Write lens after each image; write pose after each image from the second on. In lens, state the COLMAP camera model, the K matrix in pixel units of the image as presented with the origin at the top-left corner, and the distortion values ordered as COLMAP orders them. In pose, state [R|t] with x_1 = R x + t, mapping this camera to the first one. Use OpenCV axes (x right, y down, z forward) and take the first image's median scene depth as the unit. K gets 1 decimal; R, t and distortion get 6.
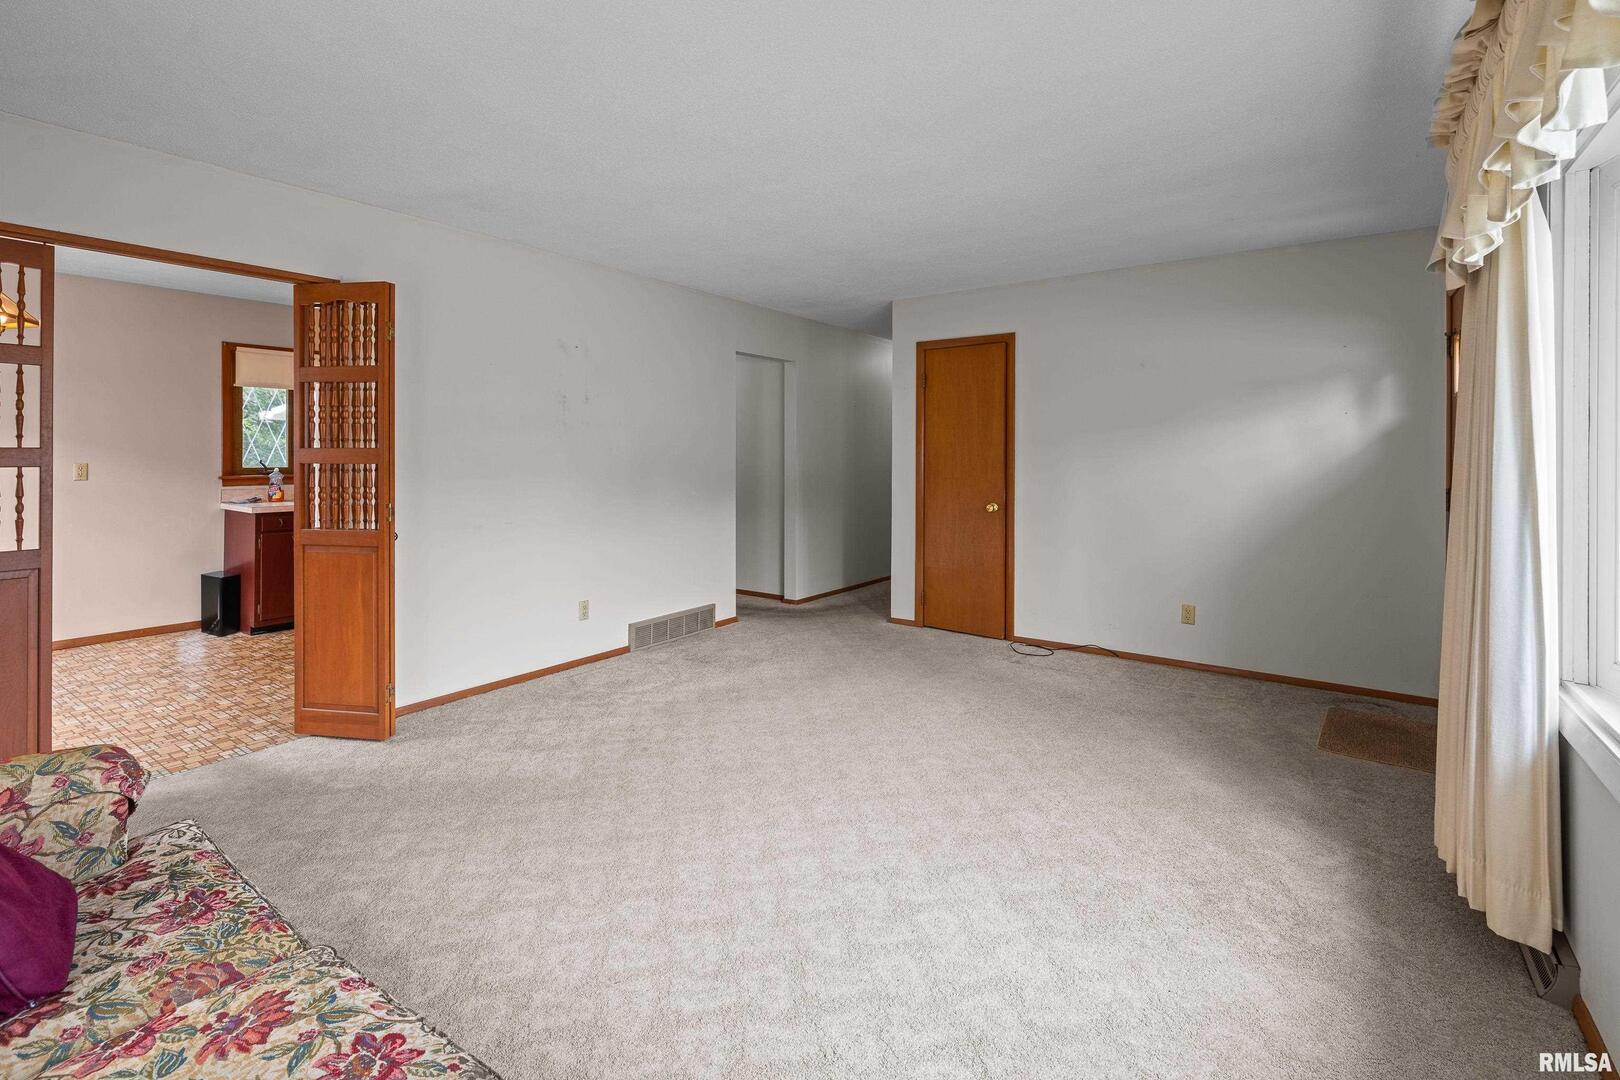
lens RADIAL K [[756.2, 0, 808.4], [0, 756.2, 458.8], [0, 0, 1]] dist [-0.001523, -0.000313]
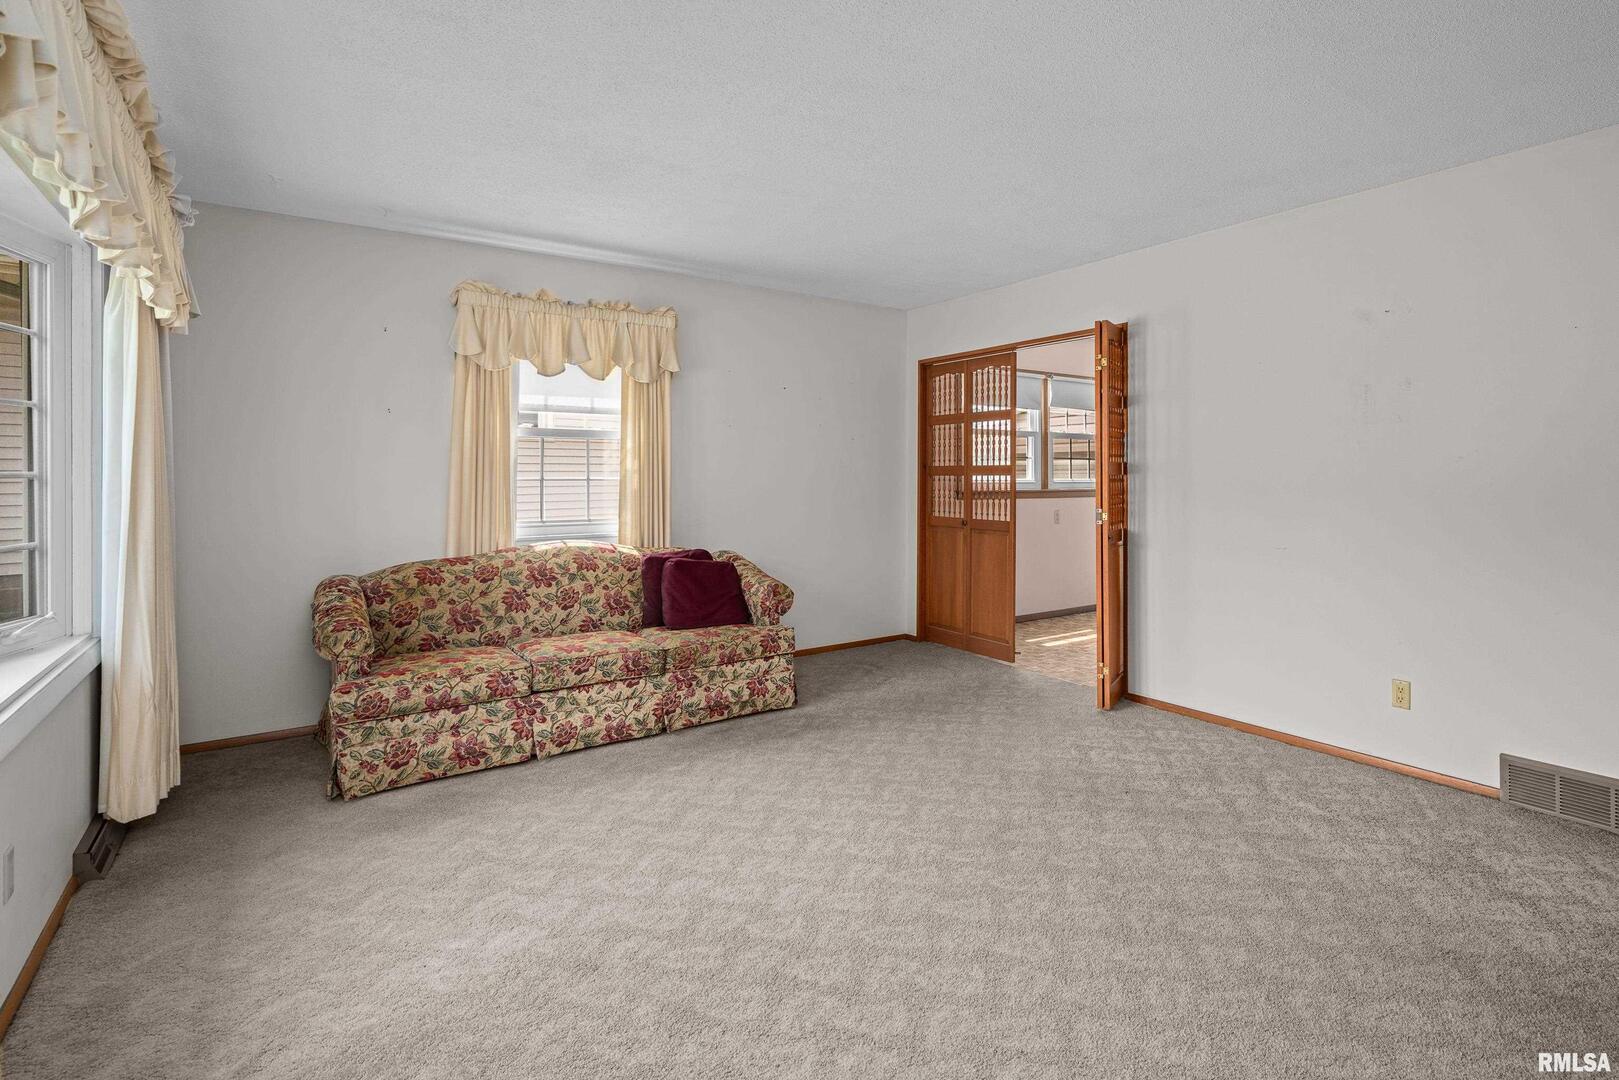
lens RADIAL K [[710.3, 0, 810.1], [0, 710.3, 478.7], [0, 0, 1]] dist [0.000470, 0.000034]
pose [[-0.321303, 0.003142, -0.946971, 0.852680], [-0.008761, 0.999942, 0.006291, 0.012471], [0.946936, 0.010318, -0.321257, 1.250402]]
